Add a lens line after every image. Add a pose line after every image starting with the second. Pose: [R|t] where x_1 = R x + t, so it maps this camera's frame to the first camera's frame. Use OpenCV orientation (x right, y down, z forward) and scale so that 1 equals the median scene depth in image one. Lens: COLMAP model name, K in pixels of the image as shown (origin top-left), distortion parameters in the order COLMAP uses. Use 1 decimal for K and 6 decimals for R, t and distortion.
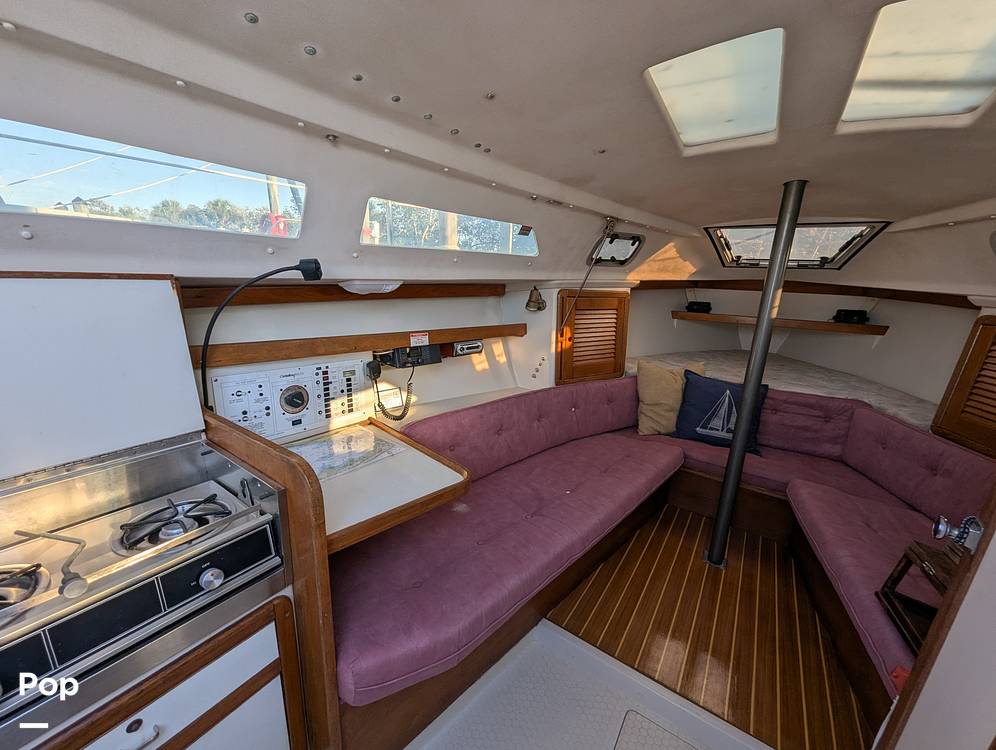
lens RADIAL K [[401.4, 0, 491.9], [0, 401.4, 375.9], [0, 0, 1]] dist [-0.000909, -0.000192]
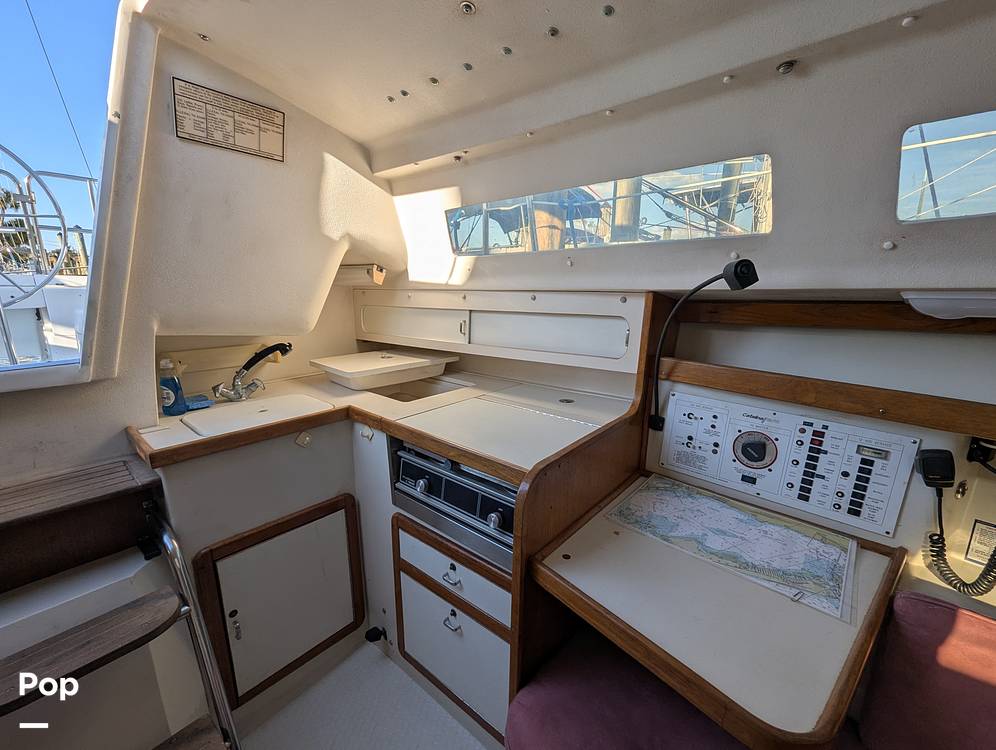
lens RADIAL K [[401.4, 0, 493.7], [0, 401.4, 378.9], [0, 0, 1]] dist [-0.000909, -0.000192]
pose [[-0.096224, 0.182926, -0.978406, 0.269366], [-0.239058, 0.949949, 0.201116, -0.102664], [0.966226, 0.253248, -0.047678, 0.522945]]
